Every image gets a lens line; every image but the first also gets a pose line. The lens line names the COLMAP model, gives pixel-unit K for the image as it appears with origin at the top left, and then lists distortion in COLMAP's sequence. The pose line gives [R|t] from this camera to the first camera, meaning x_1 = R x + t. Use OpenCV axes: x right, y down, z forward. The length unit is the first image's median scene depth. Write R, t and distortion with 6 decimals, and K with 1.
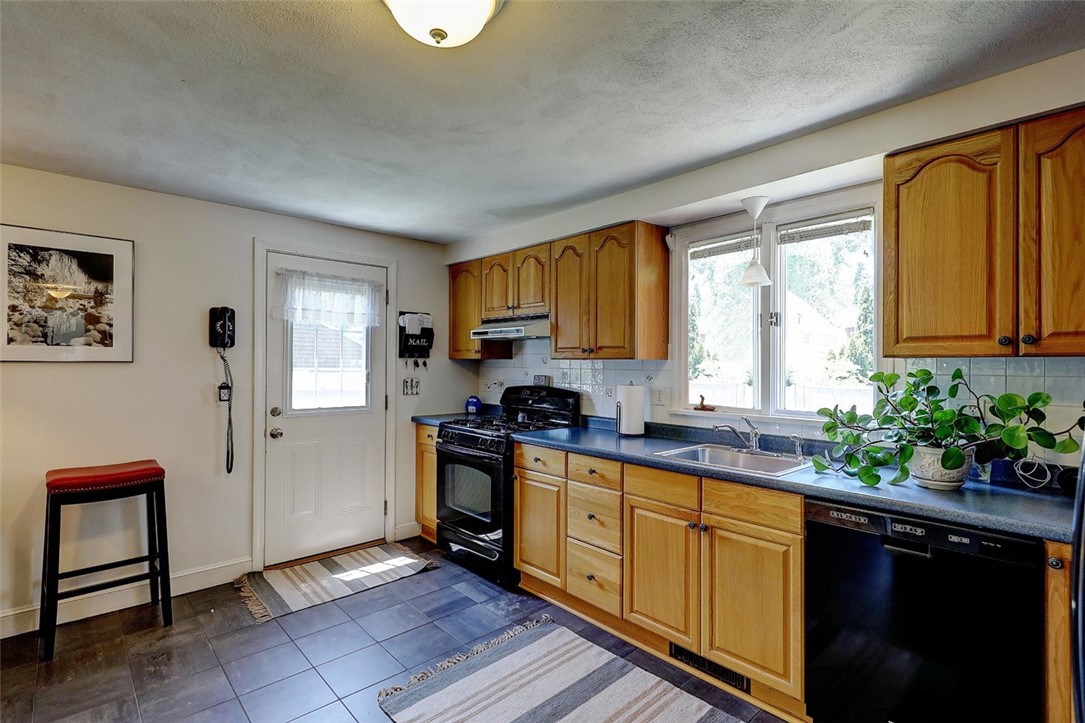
lens RADIAL K [[498.6, 0, 546.1], [0, 498.6, 359.7], [0, 0, 1]] dist [0.003610, 0.000042]
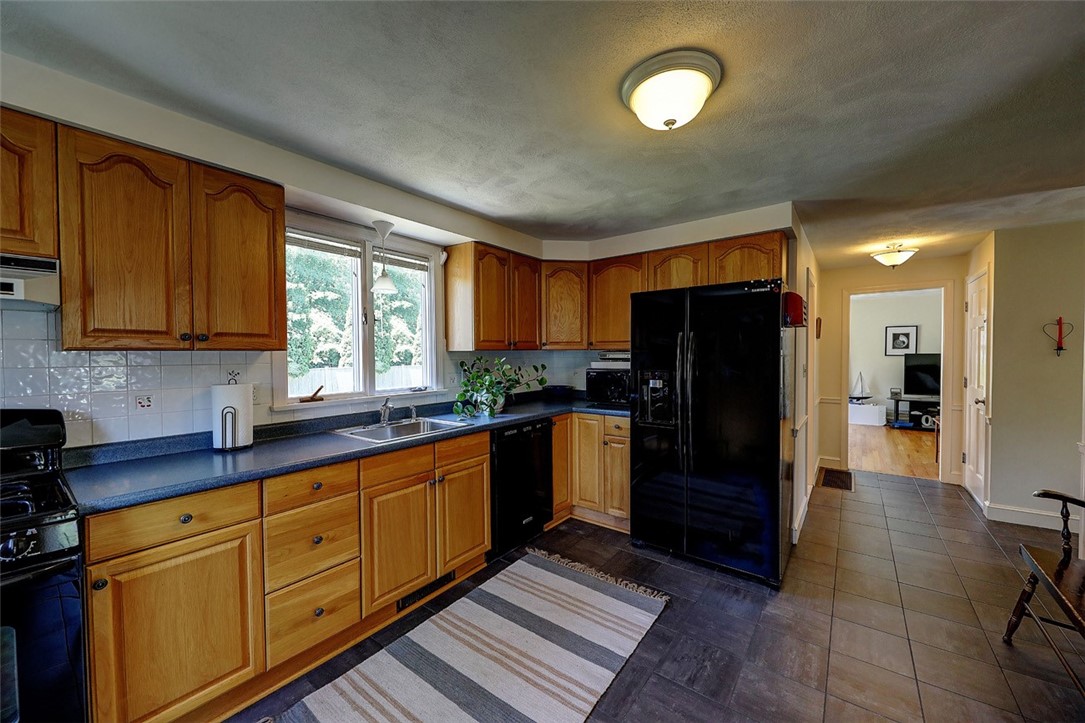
lens RADIAL K [[416.9, 0, 544.9], [0, 416.9, 361.3], [0, 0, 1]] dist [-0.003170, -0.000326]
pose [[-0.180019, -0.020056, 0.983459, -0.604607], [0.000150, 0.999792, 0.020416, 0.002516], [-0.983663, 0.003822, -0.179978, 0.695654]]
